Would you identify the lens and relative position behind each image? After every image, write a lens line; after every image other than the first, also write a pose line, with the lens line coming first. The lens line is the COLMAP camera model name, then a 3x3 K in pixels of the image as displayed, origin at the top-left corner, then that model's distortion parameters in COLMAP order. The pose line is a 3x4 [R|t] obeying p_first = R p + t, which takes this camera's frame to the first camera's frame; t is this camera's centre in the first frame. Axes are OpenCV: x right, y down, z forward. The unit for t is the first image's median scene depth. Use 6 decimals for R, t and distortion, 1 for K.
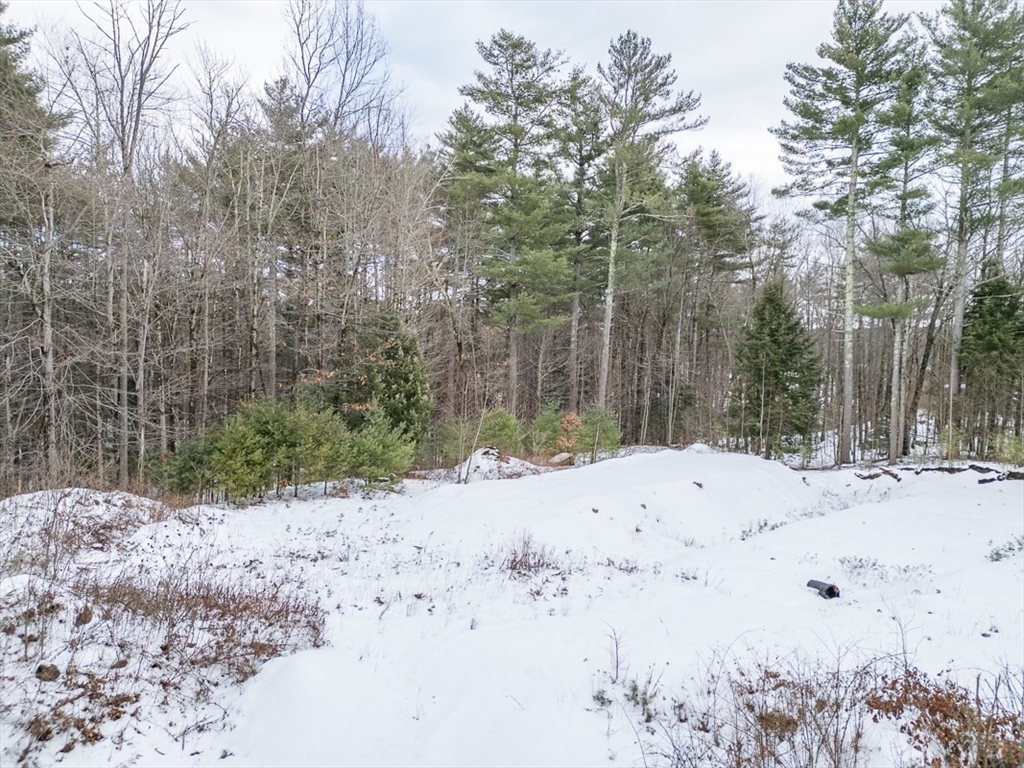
lens RADIAL K [[709.5, 0, 527.4], [0, 709.5, 387.2], [0, 0, 1]] dist [0.025210, -0.003094]
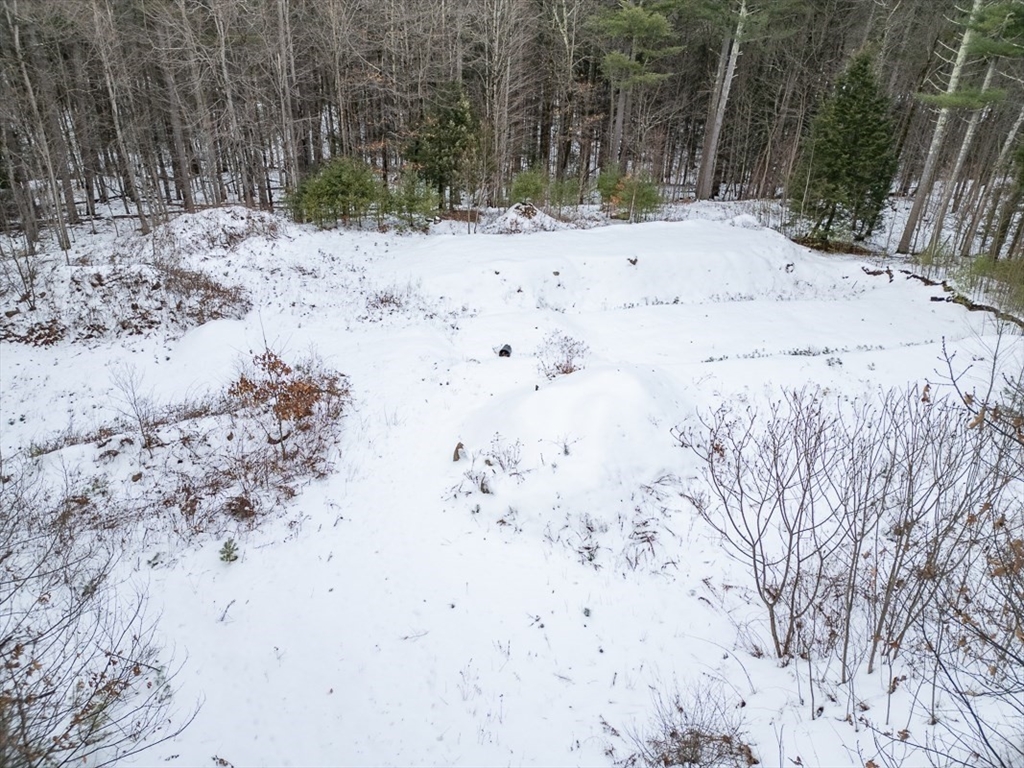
lens RADIAL K [[709.5, 0, 527.4], [0, 709.5, 387.2], [0, 0, 1]] dist [0.025210, -0.003094]
pose [[0.862888, 0.251864, -0.438165, 1.444011], [-0.037973, 0.896835, 0.440733, -0.437592], [0.503966, -0.363665, 0.783432, -0.345239]]
